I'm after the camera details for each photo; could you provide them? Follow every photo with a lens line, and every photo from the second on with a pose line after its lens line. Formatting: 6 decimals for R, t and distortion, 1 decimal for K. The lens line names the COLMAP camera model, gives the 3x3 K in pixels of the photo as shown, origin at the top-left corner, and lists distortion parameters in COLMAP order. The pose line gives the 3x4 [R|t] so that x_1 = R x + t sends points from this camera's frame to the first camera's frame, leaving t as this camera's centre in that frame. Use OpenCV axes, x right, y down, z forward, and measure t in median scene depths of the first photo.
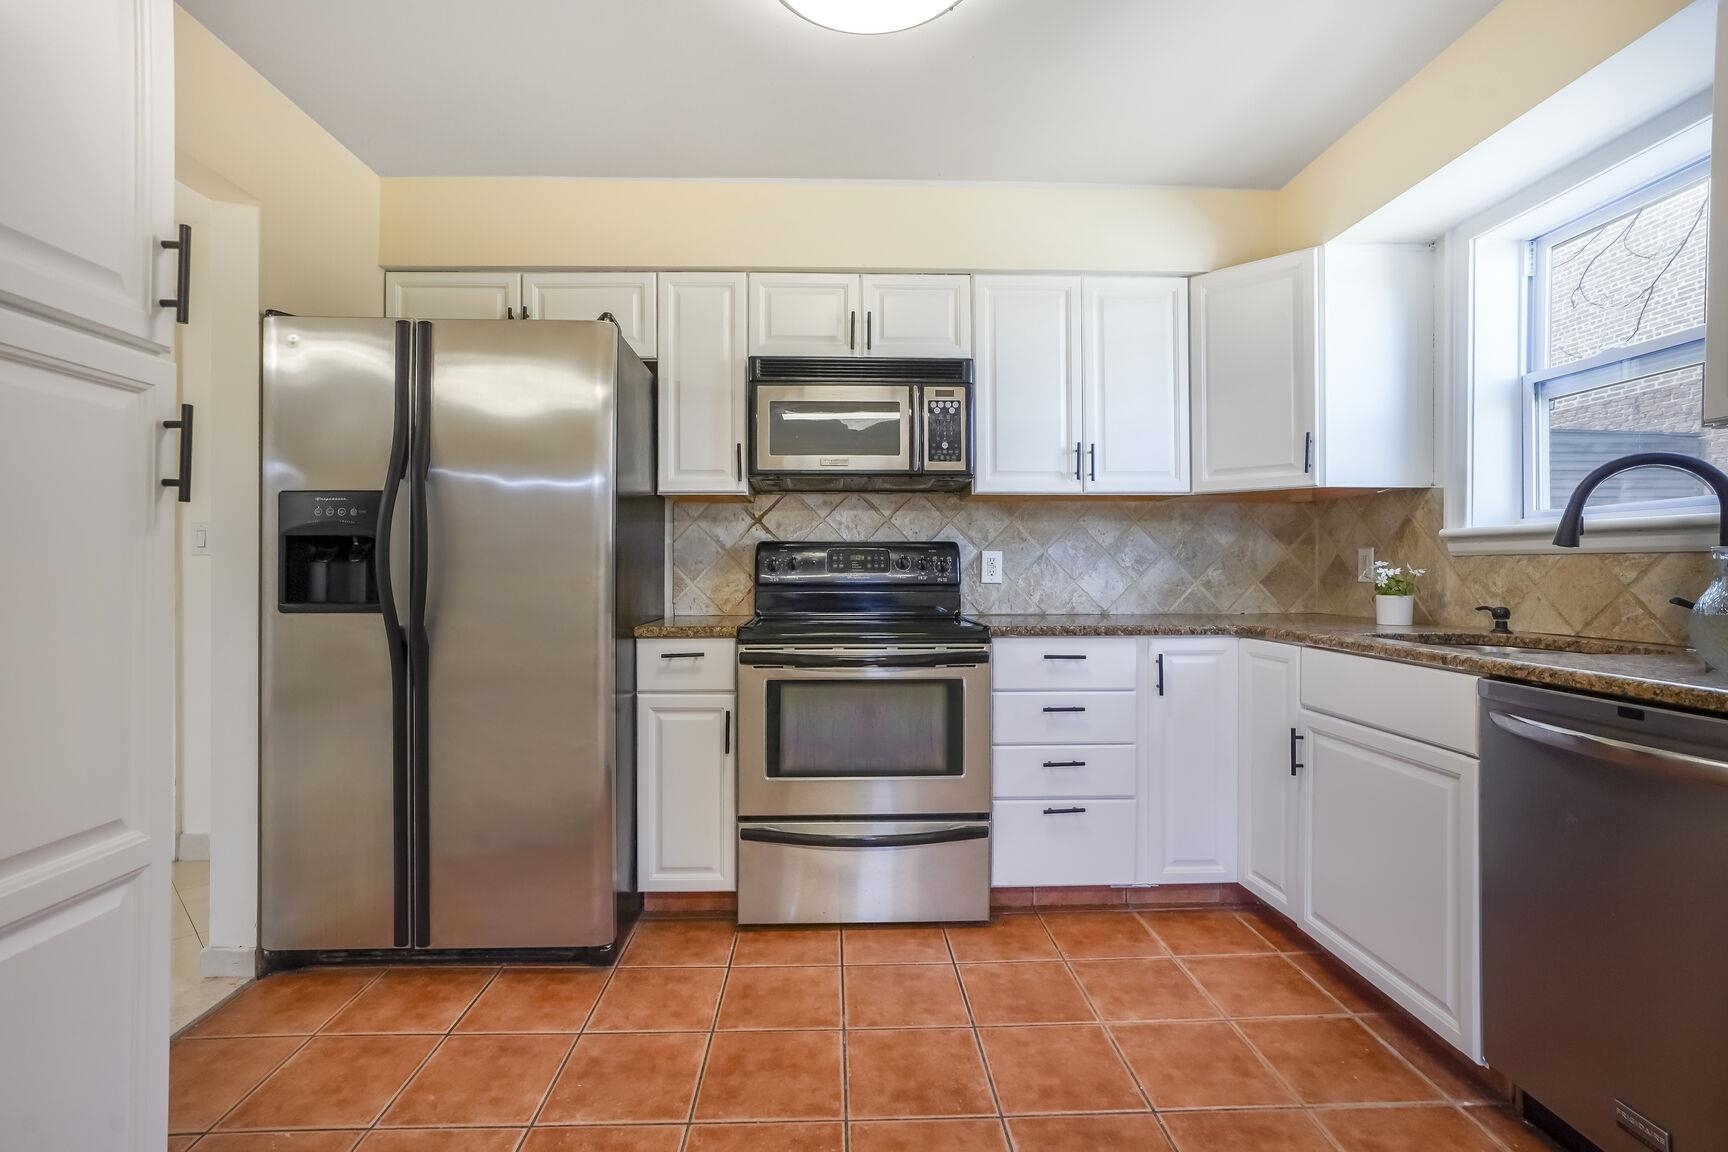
lens RADIAL K [[800.5, 0, 862.2], [0, 800.5, 567.9], [0, 0, 1]] dist [-0.055436, 0.030937]
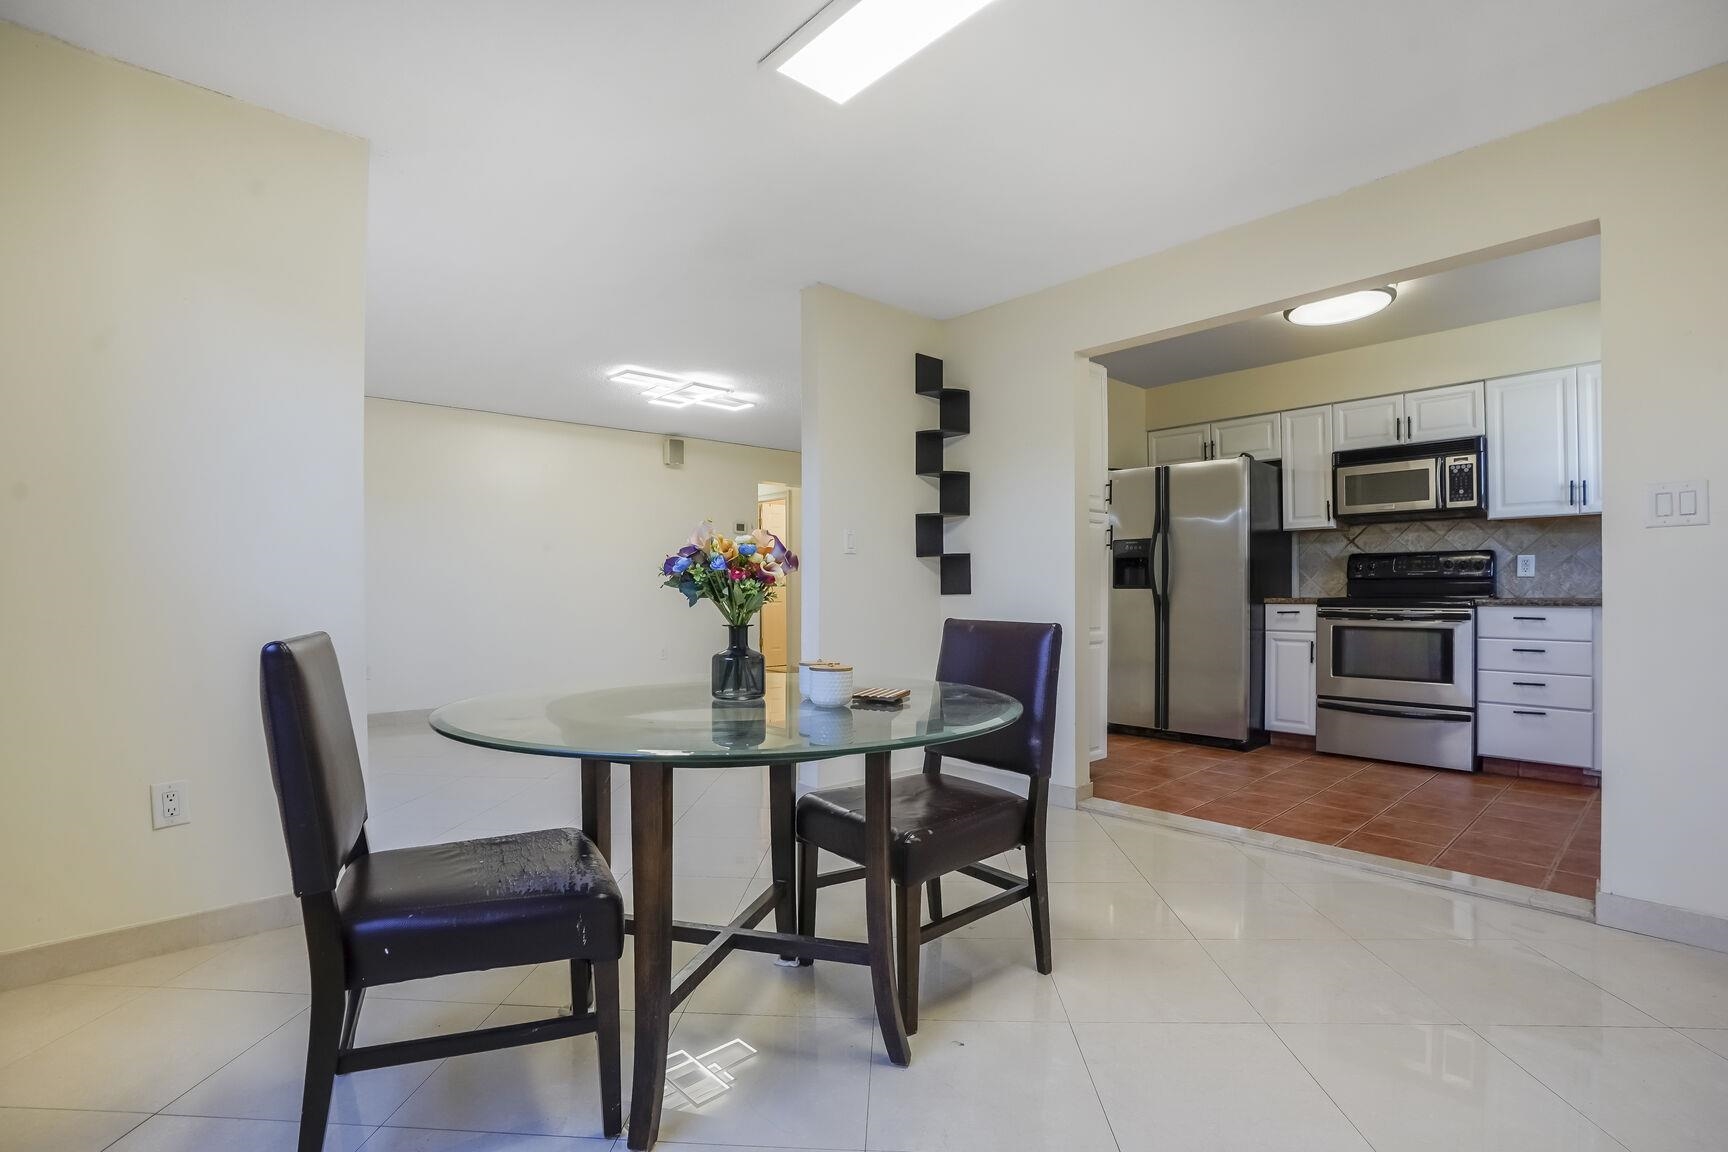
lens RADIAL K [[800.5, 0, 864.2], [0, 800.5, 586.8], [0, 0, 1]] dist [-0.067323, 0.030556]
pose [[0.644962, -0.004341, -0.764202, 0.530625], [0.004369, 0.999988, -0.001992, 0.039745], [0.764202, -0.002054, 0.644974, -0.964362]]
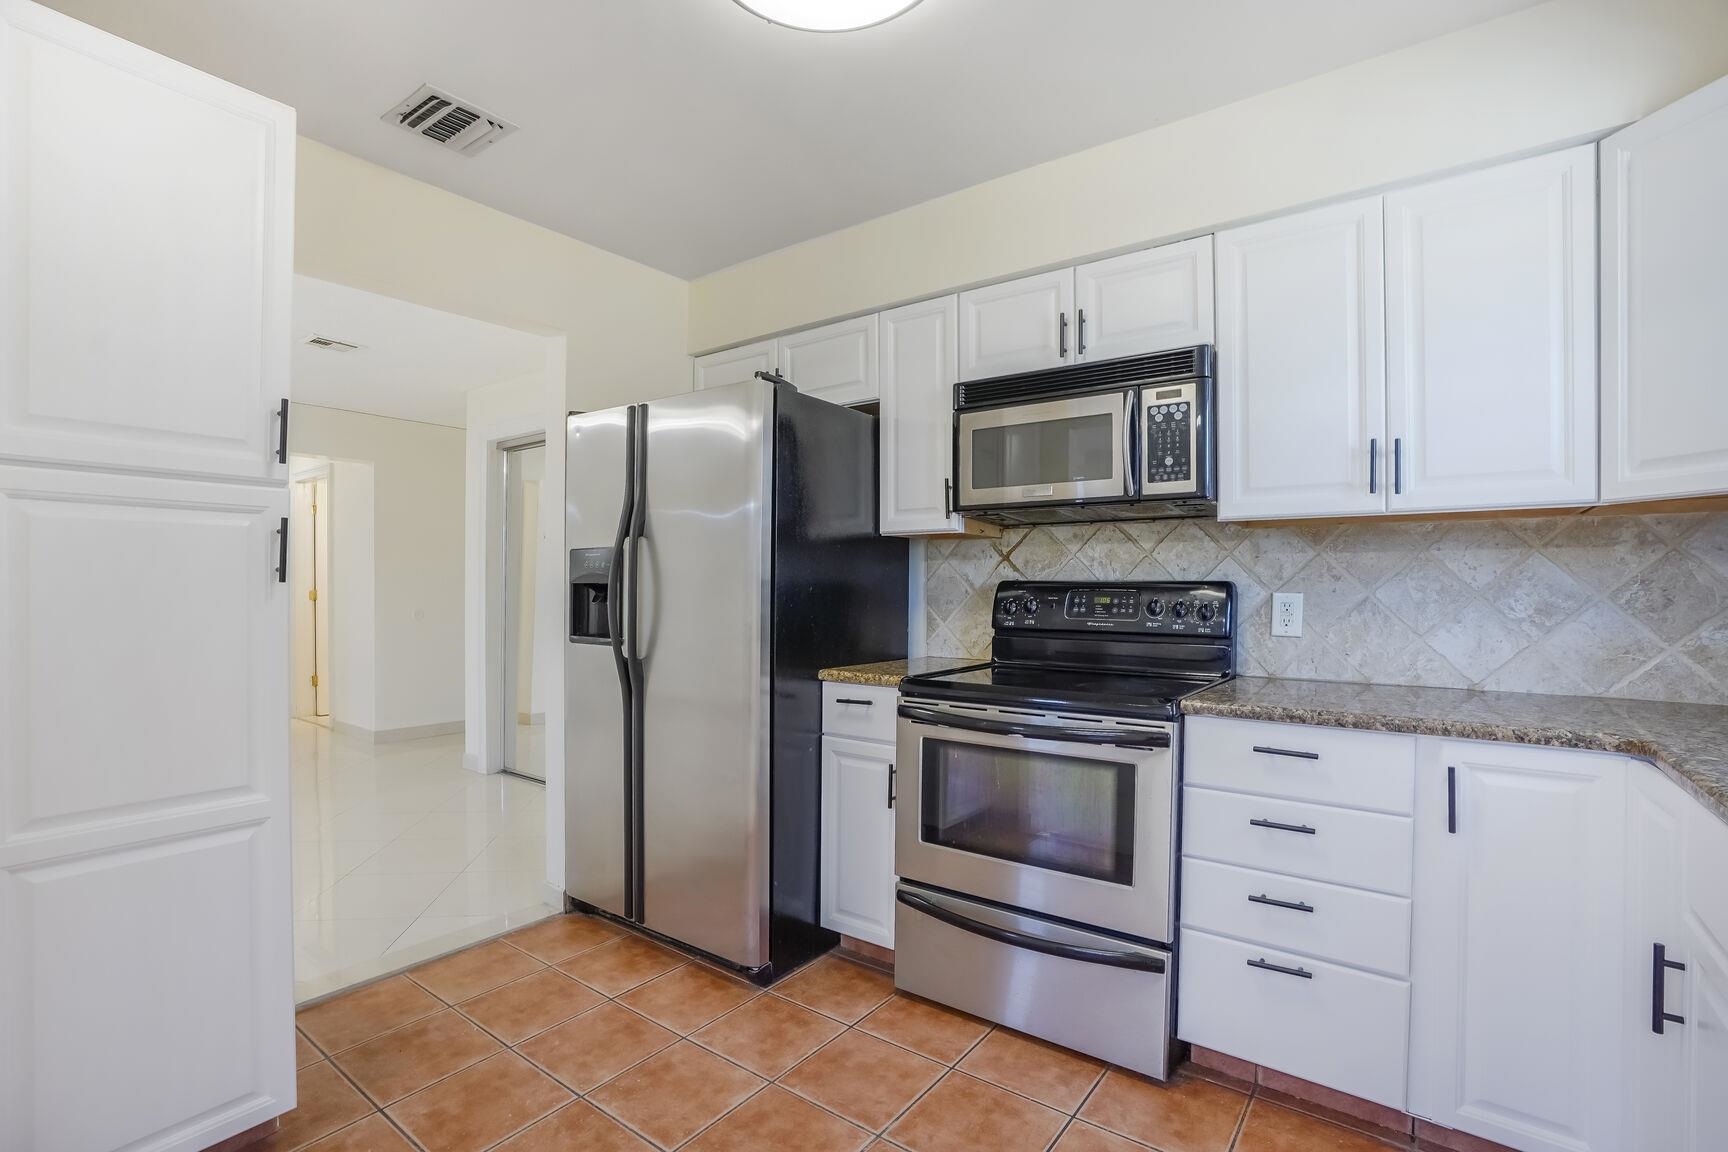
lens RADIAL K [[805.3, 0, 854.9], [0, 805.3, 593.4], [0, 0, 1]] dist [-0.074390, 0.027467]
pose [[0.776918, 0.009306, -0.629533, 0.355882], [-0.003398, 0.999938, 0.010587, -0.031132], [0.629592, -0.006087, 0.776902, 0.201649]]
